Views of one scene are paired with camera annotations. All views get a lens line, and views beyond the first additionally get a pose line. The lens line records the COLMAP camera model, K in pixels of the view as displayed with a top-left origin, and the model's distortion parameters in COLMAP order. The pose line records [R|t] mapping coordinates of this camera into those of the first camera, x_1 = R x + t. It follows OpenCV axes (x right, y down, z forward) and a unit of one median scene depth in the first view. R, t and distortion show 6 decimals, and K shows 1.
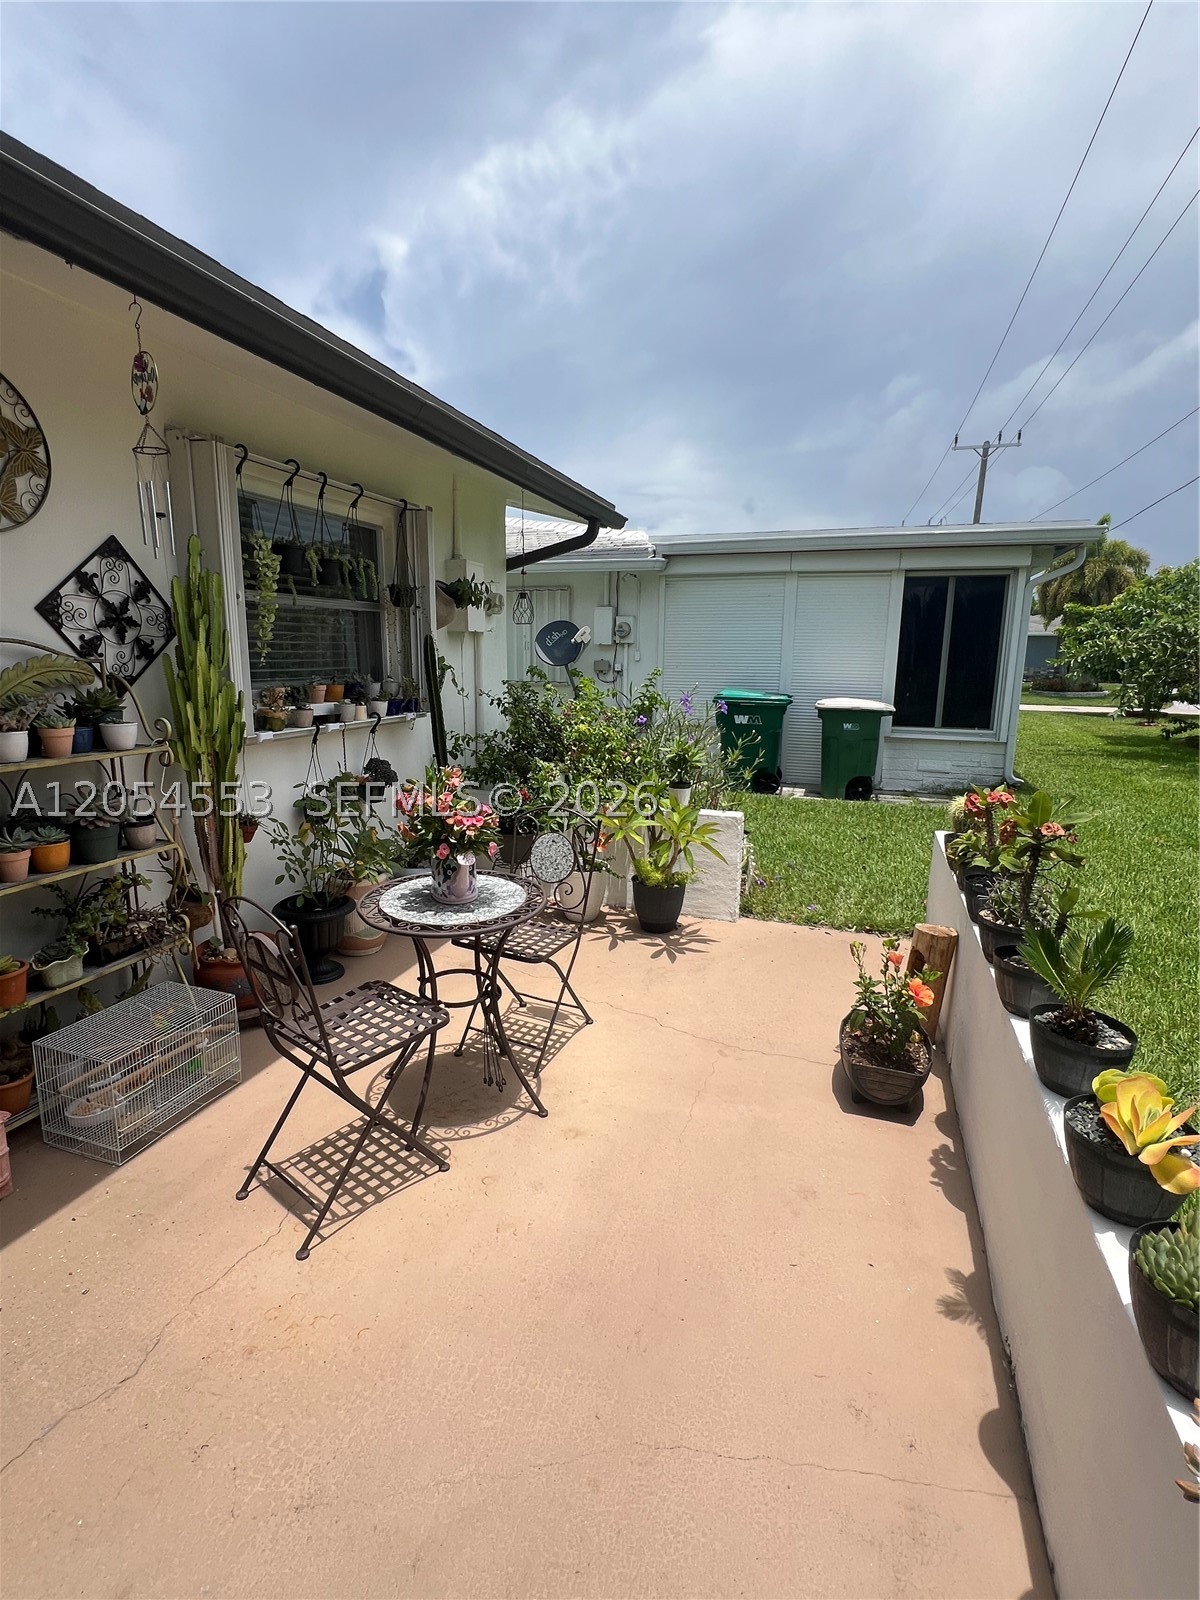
lens RADIAL K [[758.1, 0, 598.5], [0, 758.1, 798.5], [0, 0, 1]] dist [-0.000480, 0.000124]
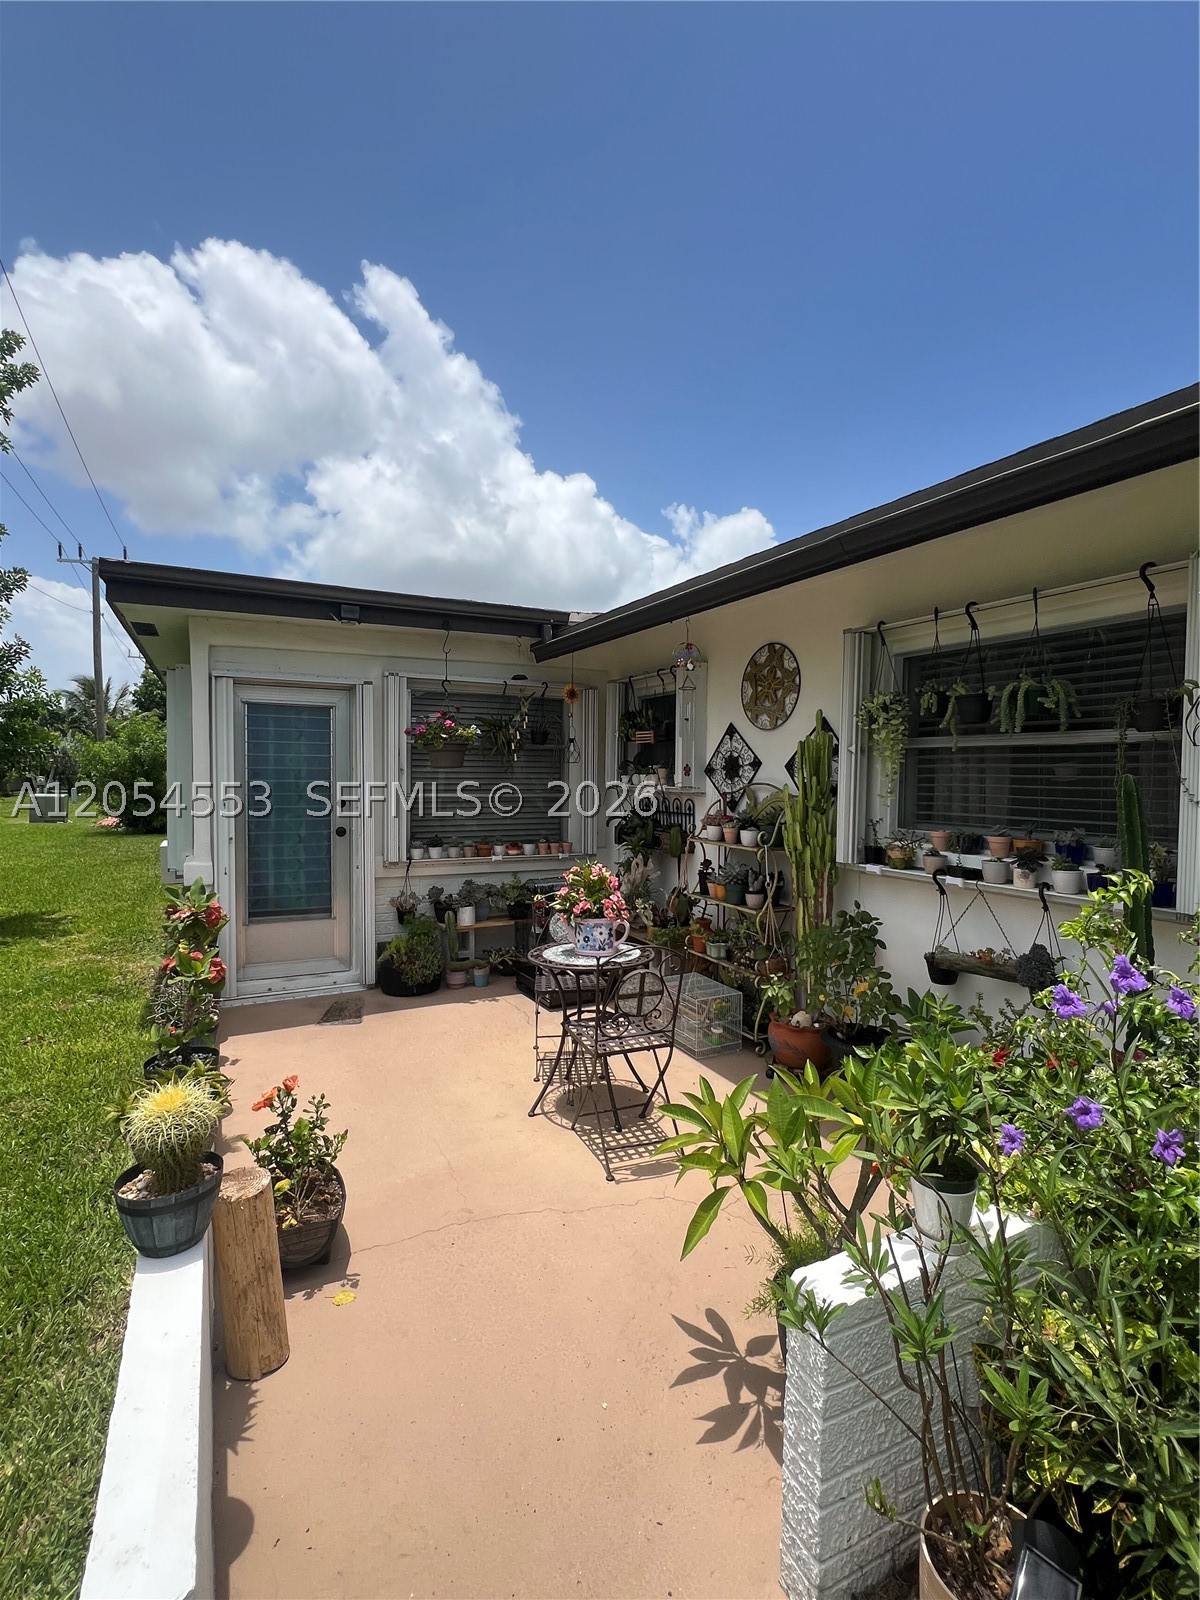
lens RADIAL K [[758.1, 0, 600.2], [0, 758.1, 806.3], [0, 0, 1]] dist [-0.000480, 0.000124]
pose [[-0.693427, 0.013206, -0.720405, 0.745012], [-0.158009, 0.972707, 0.169924, -0.348427], [0.702987, 0.231660, -0.672415, 1.690714]]
